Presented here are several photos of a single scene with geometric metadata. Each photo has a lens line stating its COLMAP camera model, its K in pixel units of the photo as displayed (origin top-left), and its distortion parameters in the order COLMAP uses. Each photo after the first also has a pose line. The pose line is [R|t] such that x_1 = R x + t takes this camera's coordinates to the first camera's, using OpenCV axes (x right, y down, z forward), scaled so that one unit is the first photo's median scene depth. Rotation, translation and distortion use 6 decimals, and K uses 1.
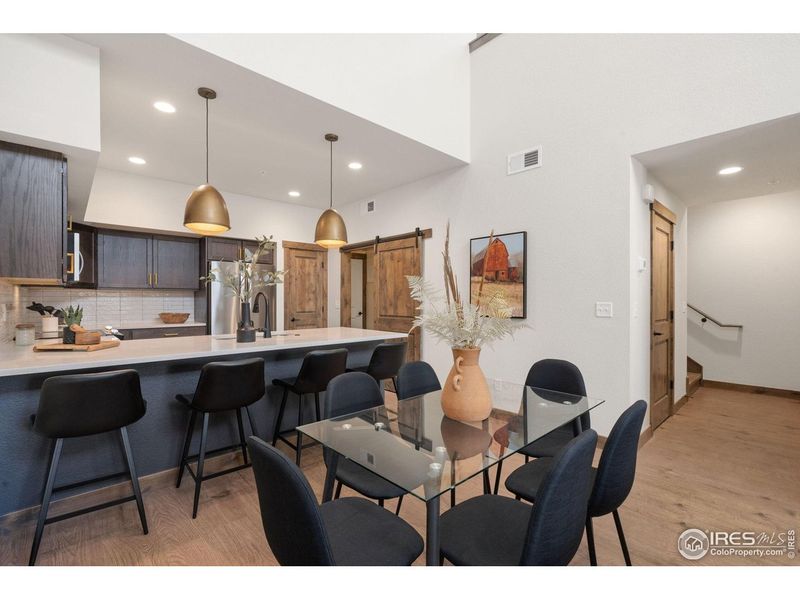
lens RADIAL K [[364.2, 0, 399.1], [0, 364.2, 296.8], [0, 0, 1]] dist [-0.002809, 0.001817]
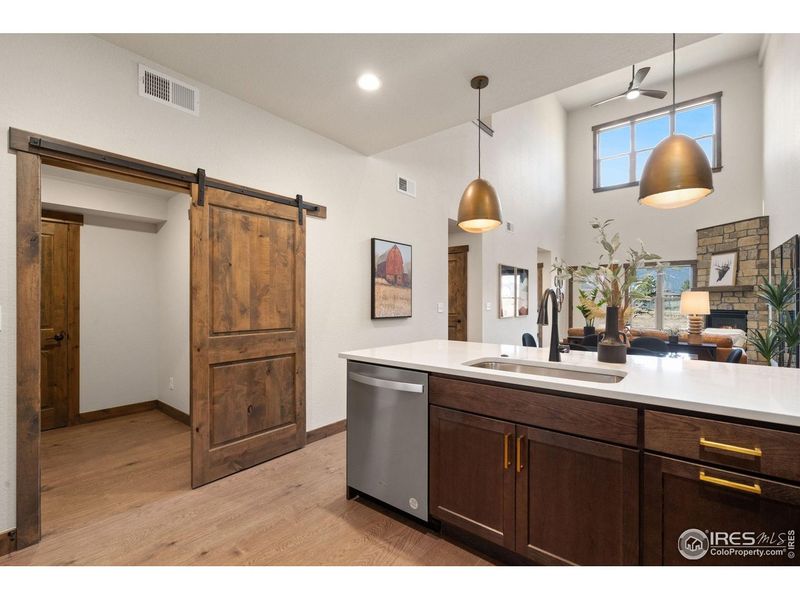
lens RADIAL K [[364.2, 0, 398.5], [0, 364.2, 300.8], [0, 0, 1]] dist [-0.002809, 0.001817]
pose [[-0.134399, 0.001511, 0.990926, -0.628539], [-0.008753, 0.999958, -0.002712, 0.006213], [-0.990889, -0.009038, -0.134380, 0.888769]]
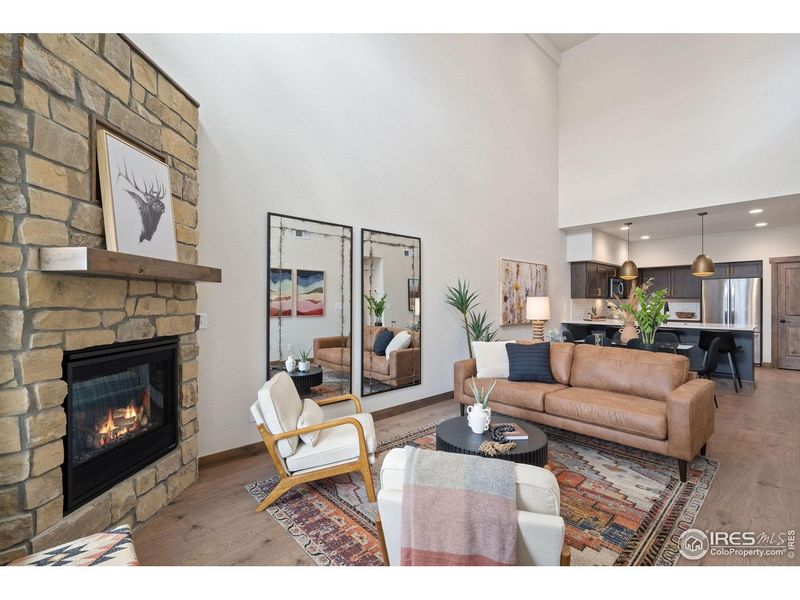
lens RADIAL K [[364.2, 0, 396.8], [0, 364.2, 302.2], [0, 0, 1]] dist [-0.002809, 0.001817]
pose [[-0.010203, 0.000956, -0.999947, 1.123612], [0.009775, 0.999952, 0.000857, -0.016567], [0.999900, -0.009766, -0.010212, -0.333829]]
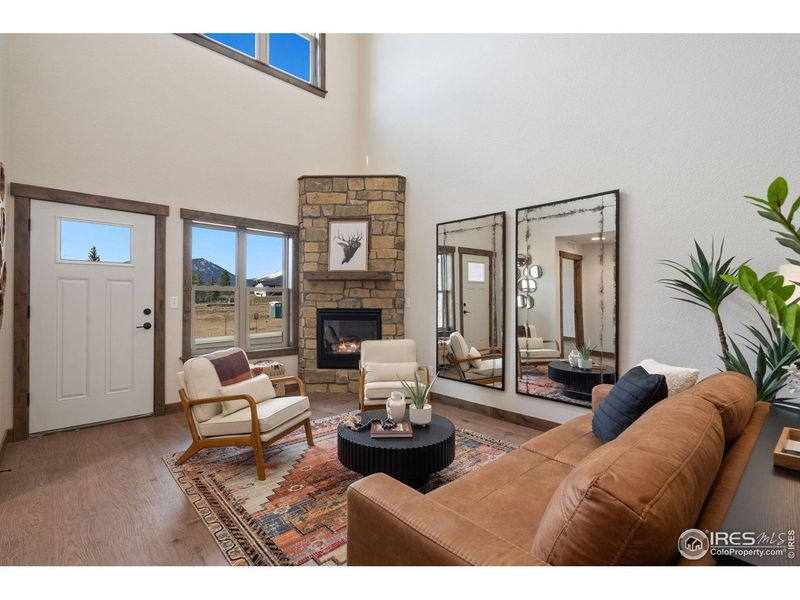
lens RADIAL K [[364.2, 0, 393.8], [0, 364.2, 299.0], [0, 0, 1]] dist [-0.002809, 0.001817]
pose [[-0.999995, -0.003225, -0.000466, 0.565934], [-0.003222, 0.999982, -0.005138, 0.006975], [0.000483, -0.005136, -0.999987, 0.321702]]
